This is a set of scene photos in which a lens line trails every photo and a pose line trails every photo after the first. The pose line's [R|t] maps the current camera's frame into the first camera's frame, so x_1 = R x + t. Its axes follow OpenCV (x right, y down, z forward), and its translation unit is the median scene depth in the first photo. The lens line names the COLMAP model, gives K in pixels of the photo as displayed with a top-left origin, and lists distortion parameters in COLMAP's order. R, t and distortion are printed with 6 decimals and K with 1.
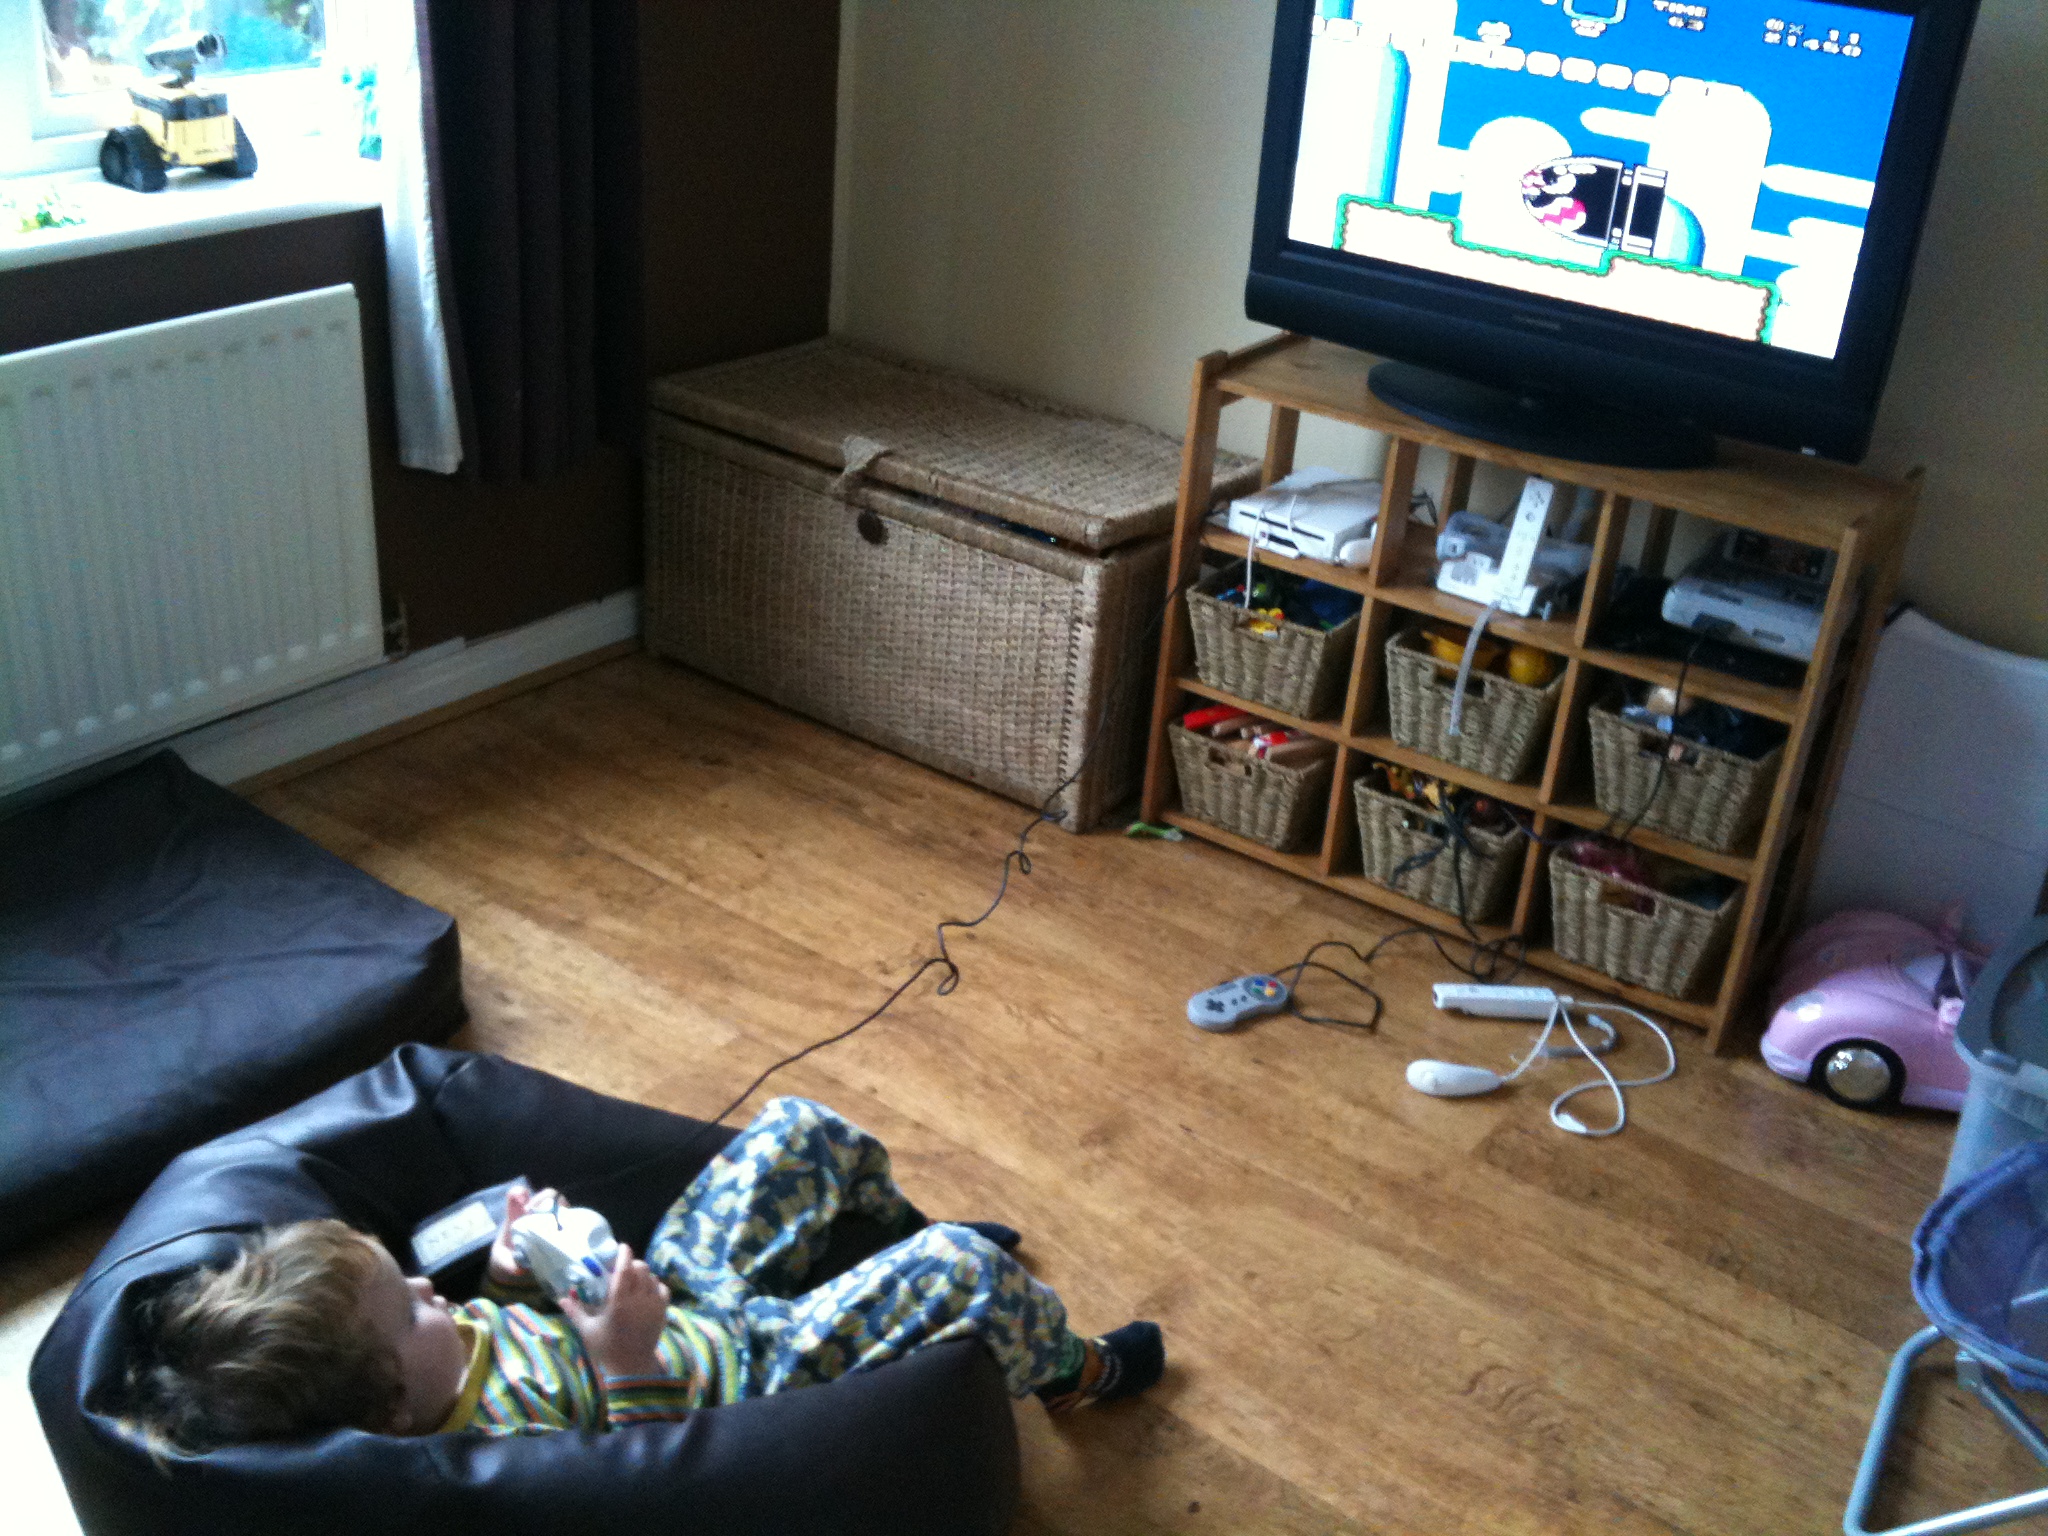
lens RADIAL K [[2110.0, 0, 1003.2], [0, 2110.0, 840.1], [0, 0, 1]] dist [0.115325, -0.378530]
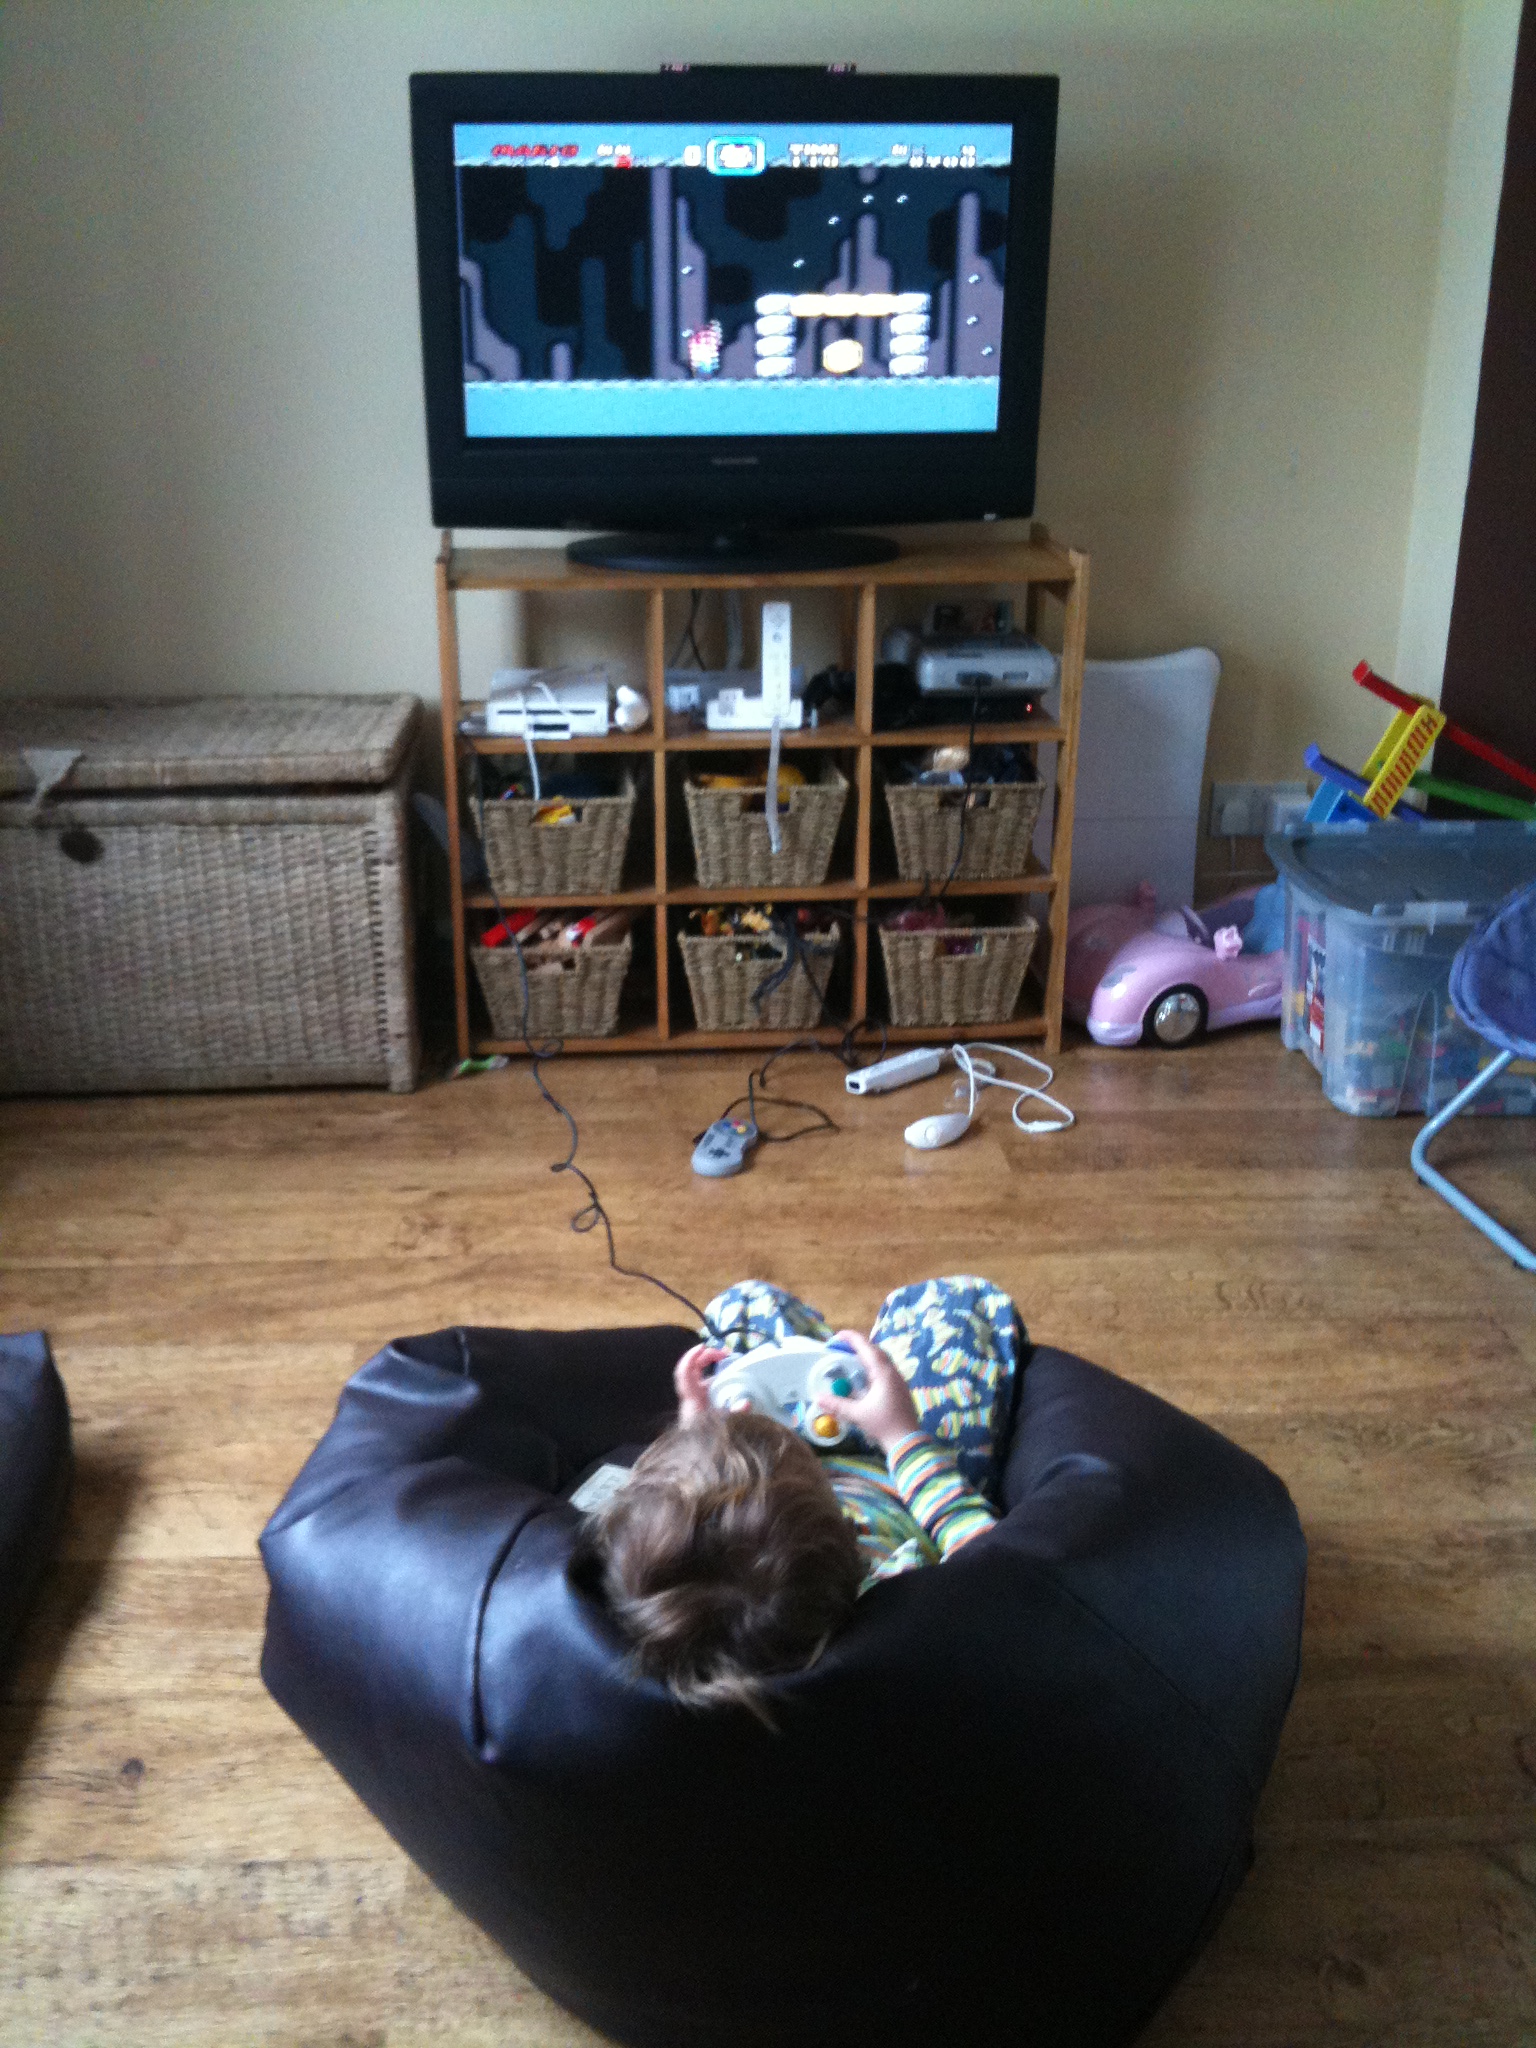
lens RADIAL K [[2110.0, 0, 768.0], [0, 2110.0, 1024.0], [0, 0, 1]] dist [0.115325, -0.378530]
pose [[0.760190, -0.299579, 0.576510, -0.410433], [0.361481, 0.932346, 0.007835, 0.020346], [-0.539854, 0.202442, 0.817053, 0.145232]]
